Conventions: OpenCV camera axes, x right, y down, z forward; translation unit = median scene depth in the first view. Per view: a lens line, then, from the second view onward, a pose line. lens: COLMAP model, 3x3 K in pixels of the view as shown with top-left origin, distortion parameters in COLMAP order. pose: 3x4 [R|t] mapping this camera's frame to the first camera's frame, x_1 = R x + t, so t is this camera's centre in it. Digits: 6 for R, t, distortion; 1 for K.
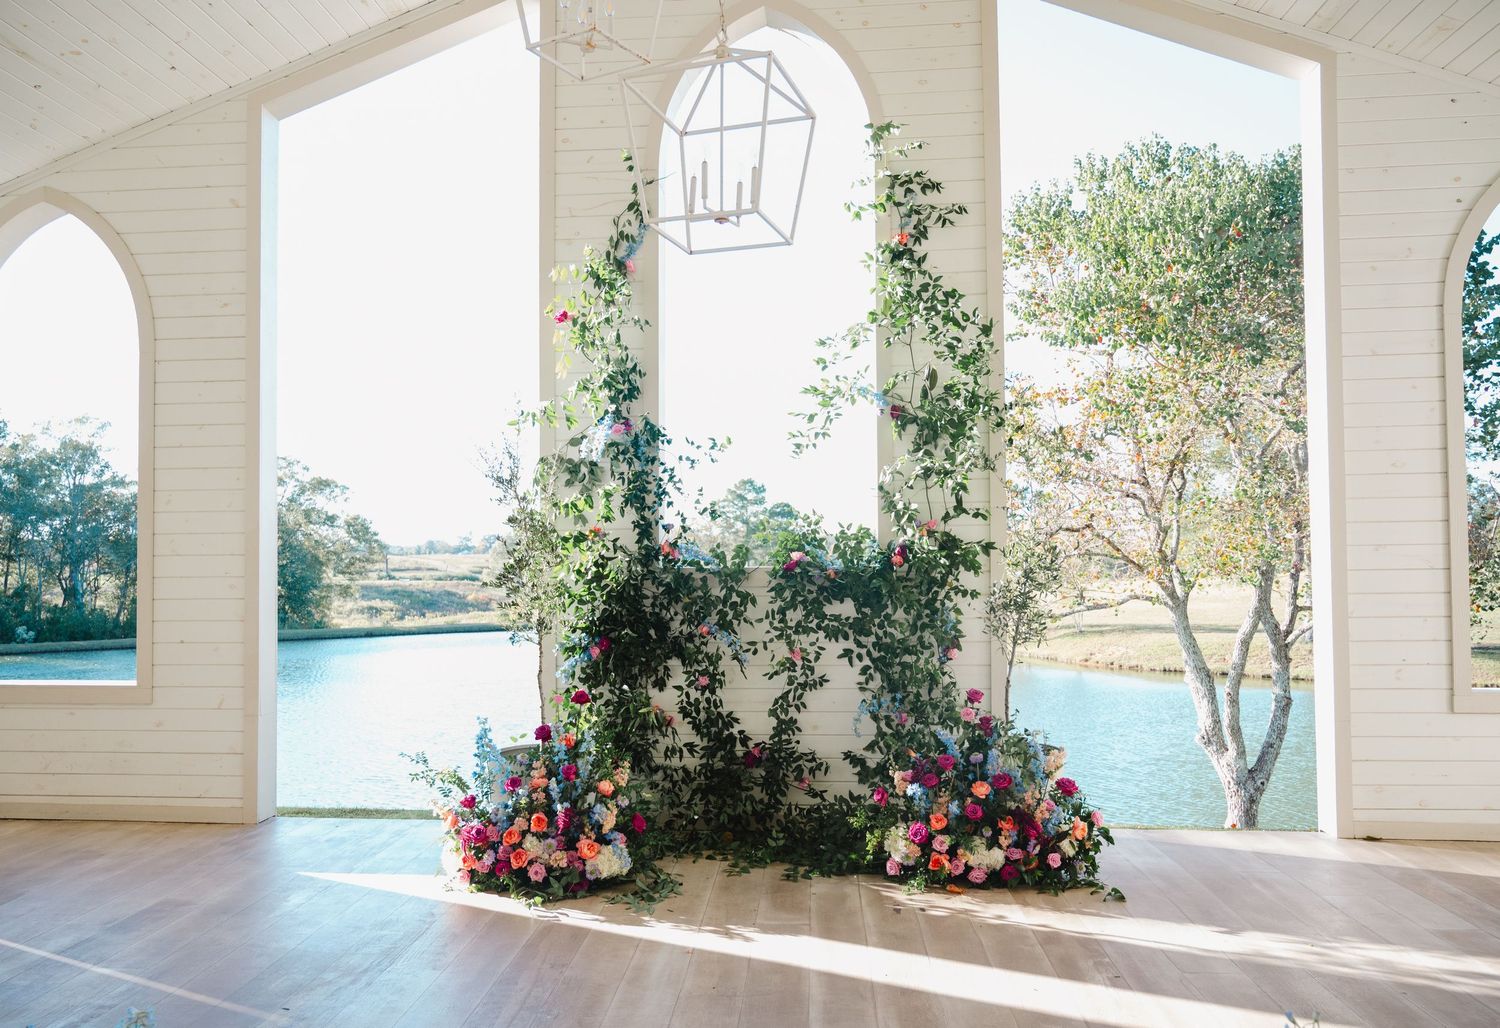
lens RADIAL K [[1027.7, 0, 750.0], [0, 1027.7, 514.0], [0, 0, 1]] dist [0.004857, 0.000613]
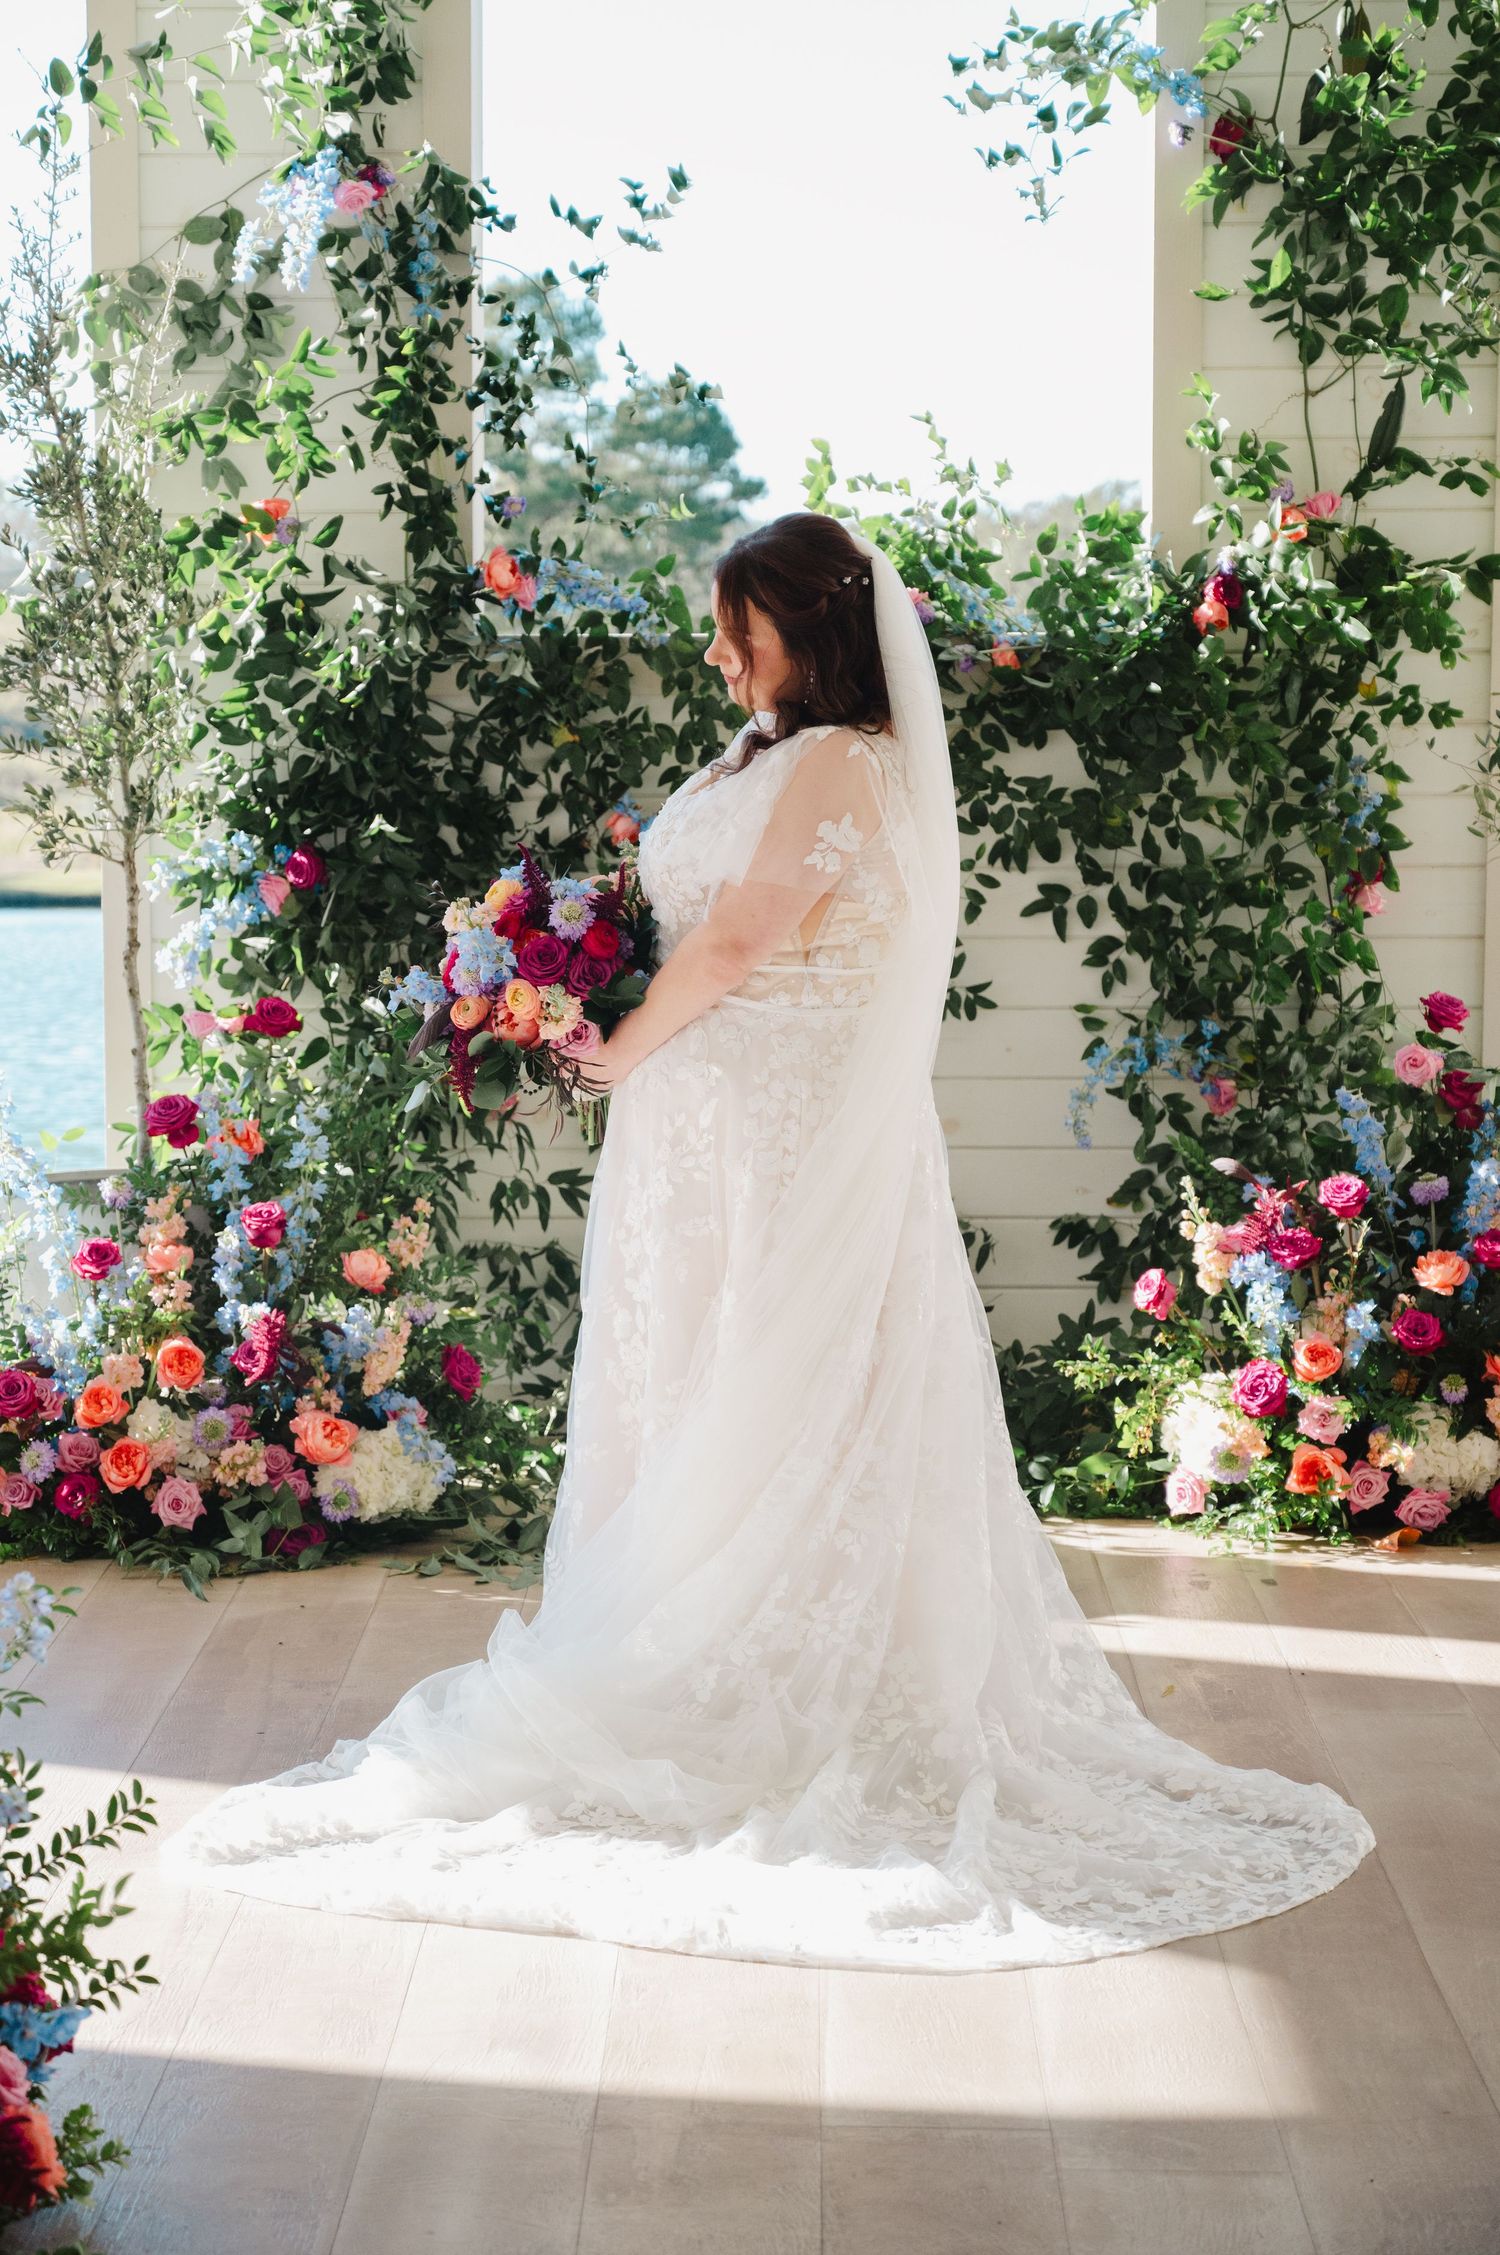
lens RADIAL K [[4252.7, 0, 750.0], [0, 4252.7, 1127.5], [0, 0, 1]] dist [0.028243, 0.032801]
pose [[0.998511, -0.000941, 0.054536, -0.078872], [-0.007662, 0.987517, 0.157329, -0.006115], [-0.054003, -0.157513, 0.986039, -0.360957]]
